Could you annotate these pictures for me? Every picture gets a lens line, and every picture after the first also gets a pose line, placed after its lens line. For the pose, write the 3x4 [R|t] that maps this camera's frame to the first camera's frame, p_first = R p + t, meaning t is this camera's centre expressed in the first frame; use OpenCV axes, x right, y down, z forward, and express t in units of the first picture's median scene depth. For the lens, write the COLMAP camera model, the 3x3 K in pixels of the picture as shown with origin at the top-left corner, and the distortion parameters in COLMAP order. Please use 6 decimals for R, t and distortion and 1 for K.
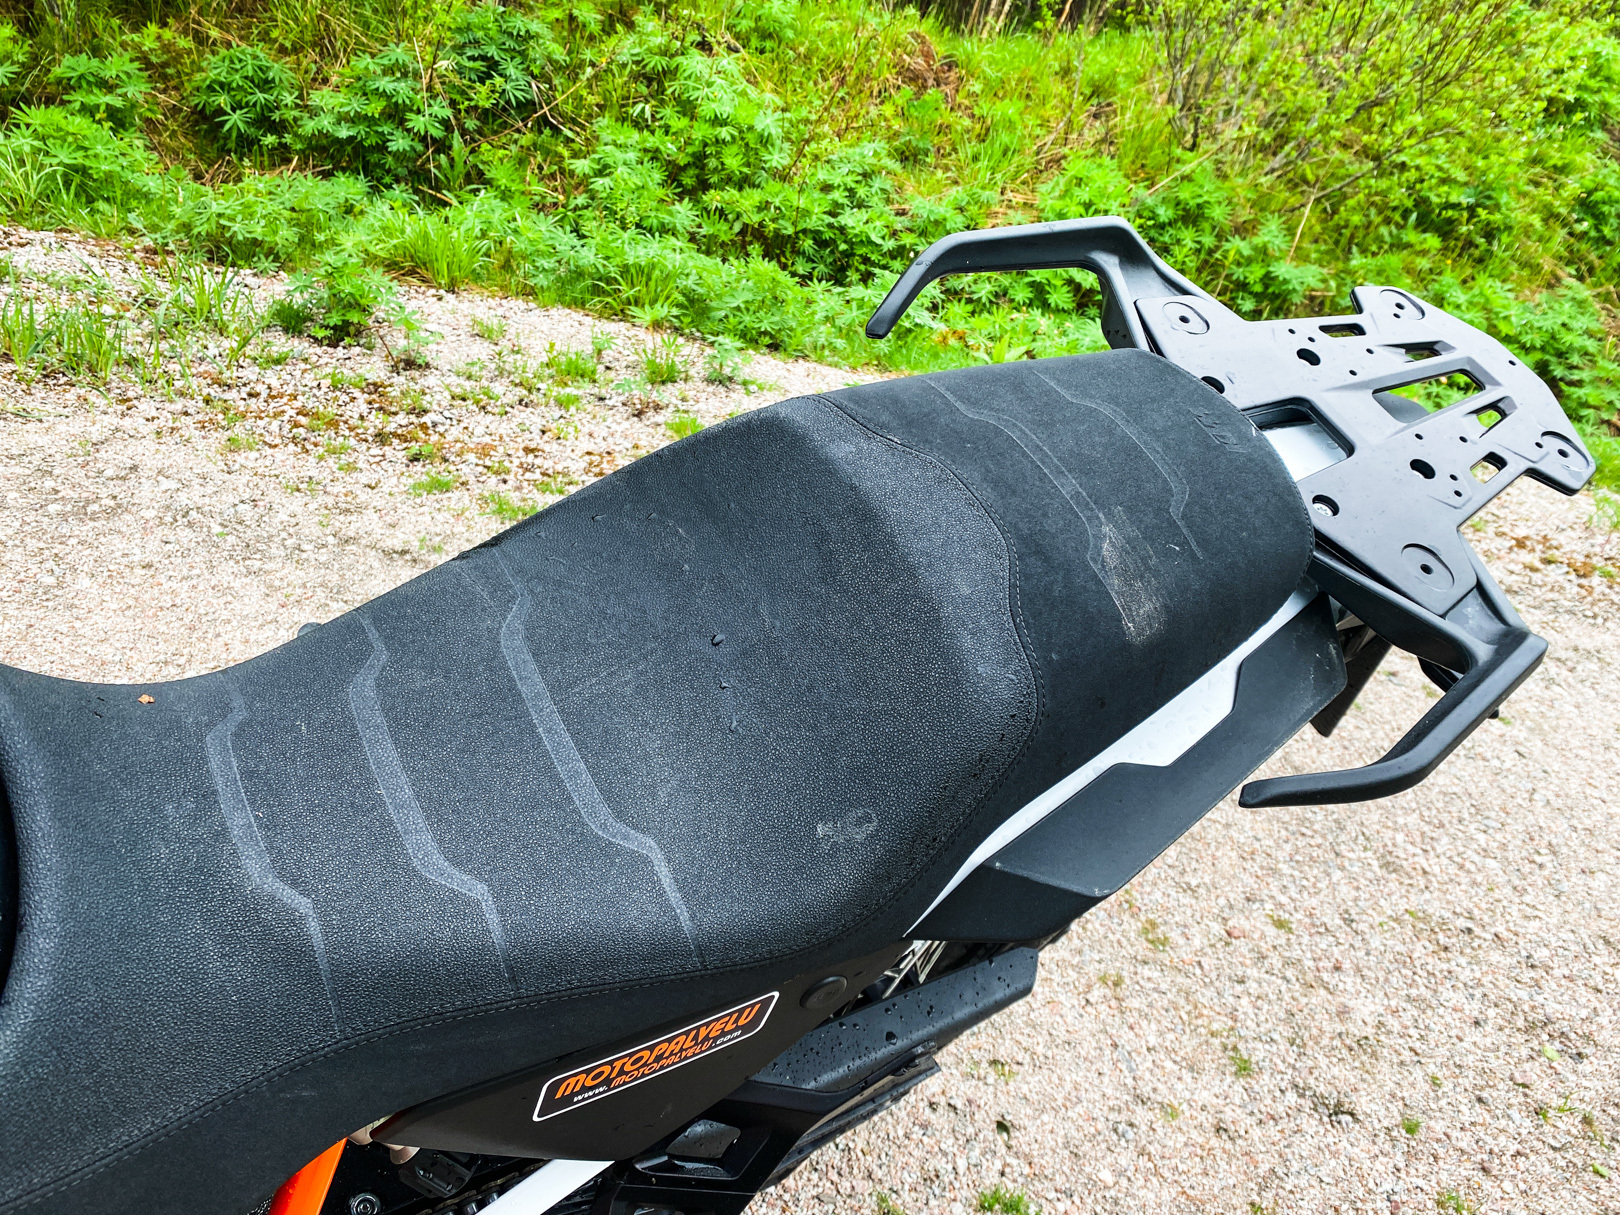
lens RADIAL K [[1250.5, 0, 805.2], [0, 1250.5, 587.7], [0, 0, 1]] dist [0.013226, -0.001003]
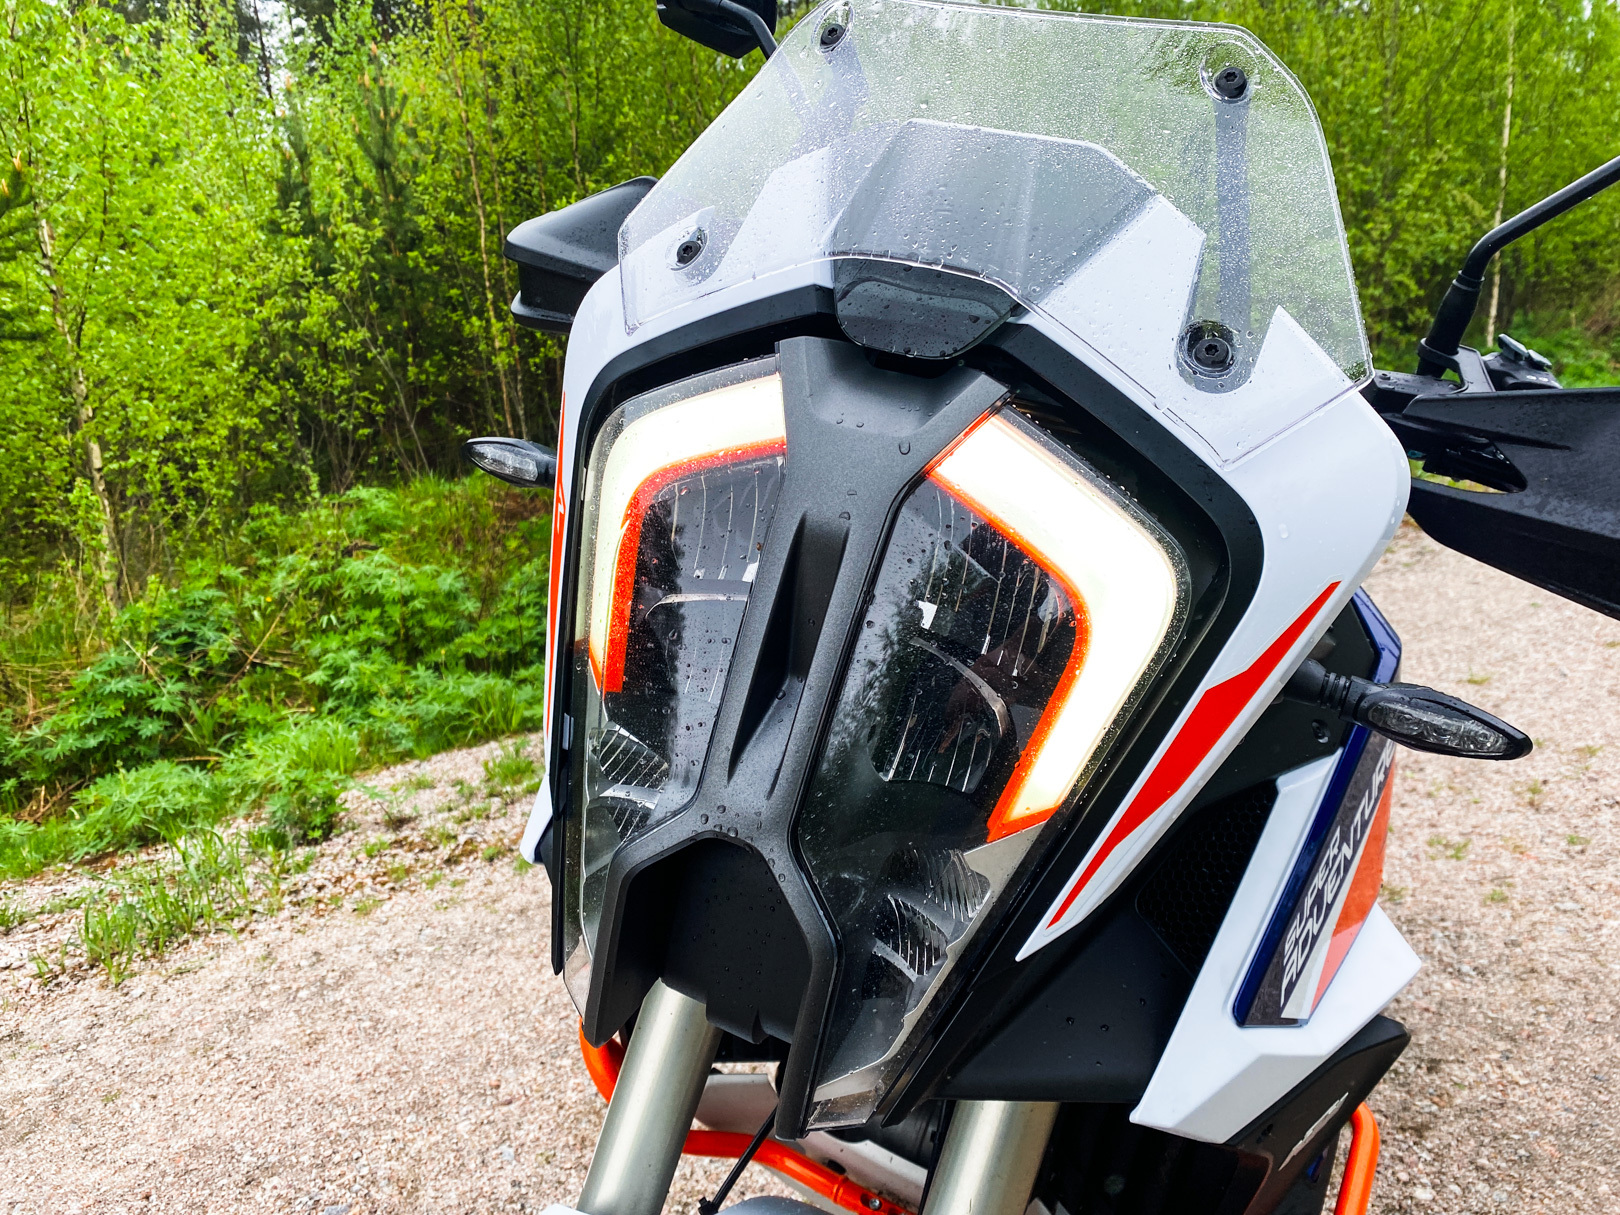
lens RADIAL K [[1250.5, 0, 805.2], [0, 1250.5, 587.7], [0, 0, 1]] dist [0.013226, -0.001003]
pose [[0.829164, -0.395887, 0.394666, -0.235729], [0.499298, 0.841973, -0.204410, 0.040475], [-0.251375, 0.366545, 0.895799, -0.136392]]
